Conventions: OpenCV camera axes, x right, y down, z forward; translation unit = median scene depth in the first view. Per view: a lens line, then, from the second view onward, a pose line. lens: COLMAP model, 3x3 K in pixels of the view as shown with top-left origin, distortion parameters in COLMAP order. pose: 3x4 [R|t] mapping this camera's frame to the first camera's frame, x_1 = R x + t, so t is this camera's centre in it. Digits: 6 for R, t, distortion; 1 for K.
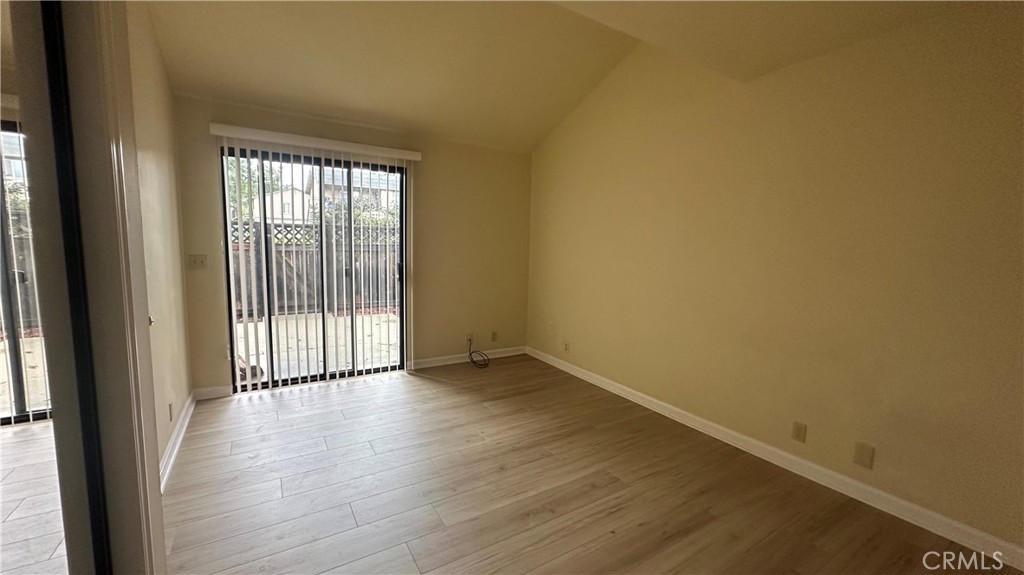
lens RADIAL K [[406.9, 0, 510.0], [0, 406.9, 292.8], [0, 0, 1]] dist [-0.004349, -0.000129]
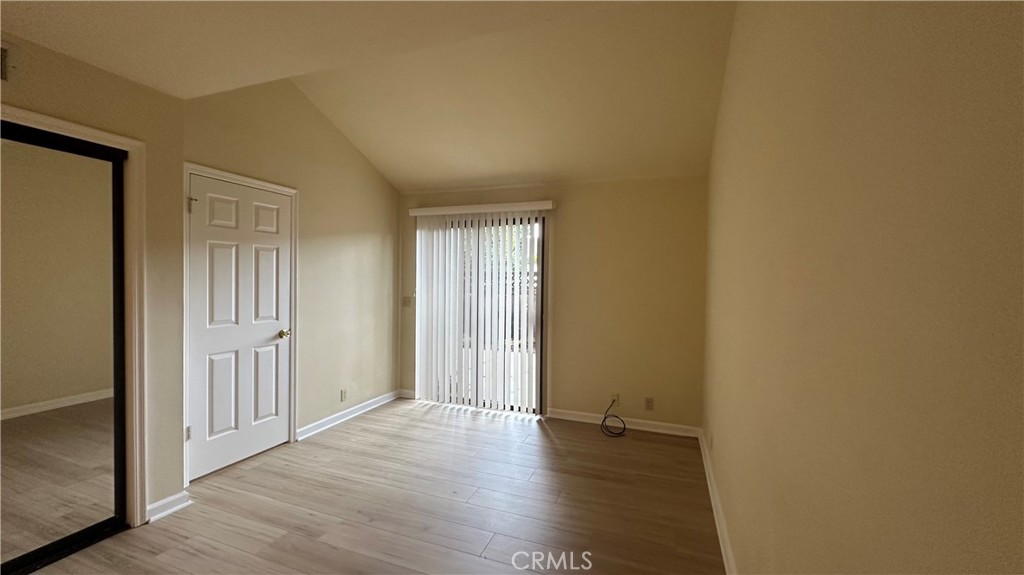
lens RADIAL K [[406.9, 0, 509.9], [0, 406.9, 278.4], [0, 0, 1]] dist [-0.004349, -0.000129]
pose [[0.610254, -0.026670, -0.791757, 0.528895], [-0.098817, 0.989065, -0.109480, -0.026719], [0.786019, 0.145050, 0.600945, 0.327901]]
